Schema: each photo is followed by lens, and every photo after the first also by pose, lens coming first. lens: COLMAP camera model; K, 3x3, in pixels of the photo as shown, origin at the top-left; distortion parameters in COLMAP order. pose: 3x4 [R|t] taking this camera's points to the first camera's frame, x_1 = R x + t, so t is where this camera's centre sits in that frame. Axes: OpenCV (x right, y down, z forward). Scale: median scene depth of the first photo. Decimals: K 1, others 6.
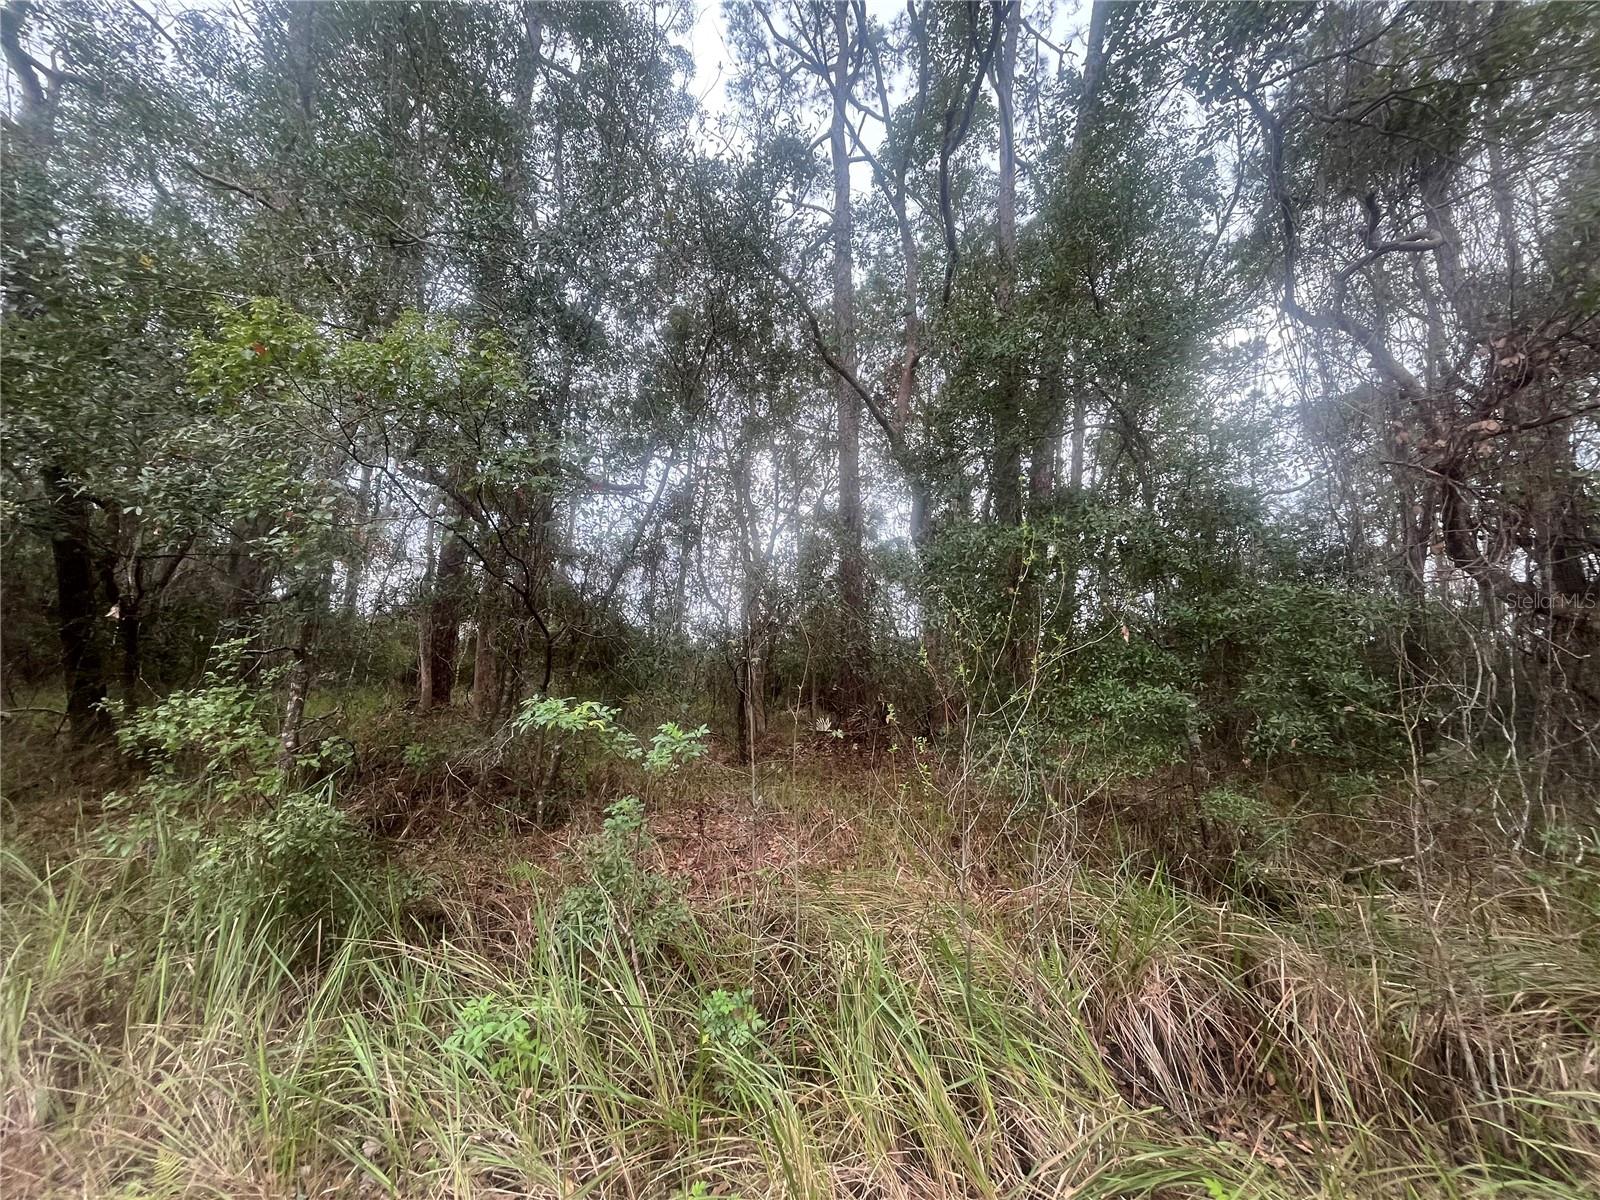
lens RADIAL K [[646.3, 0, 800.0], [0, 646.3, 600.0], [0, 0, 1]] dist [-0.002363, -0.000397]
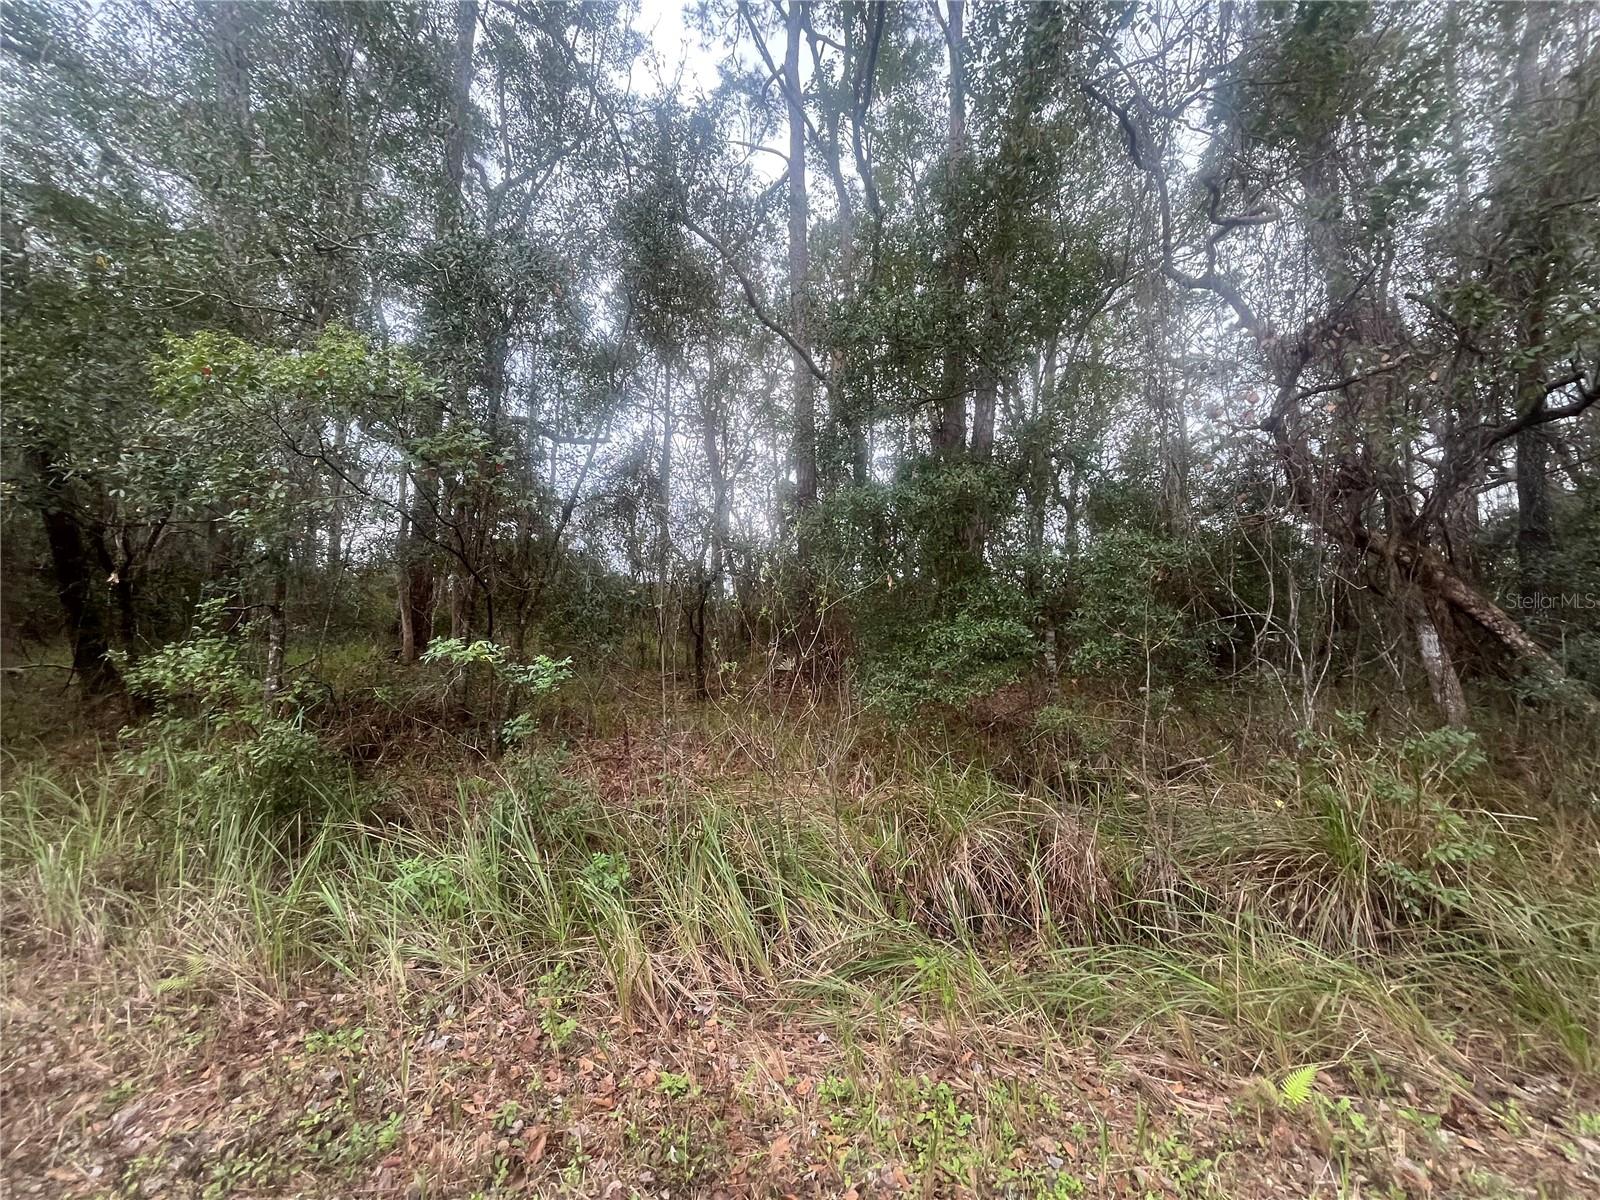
lens RADIAL K [[646.3, 0, 800.0], [0, 646.3, 600.0], [0, 0, 1]] dist [-0.002363, -0.000397]
pose [[0.999732, -0.022074, 0.007014, 0.203455], [0.021382, 0.996000, 0.086758, -0.017883], [-0.008901, -0.086585, 0.996205, -0.203643]]
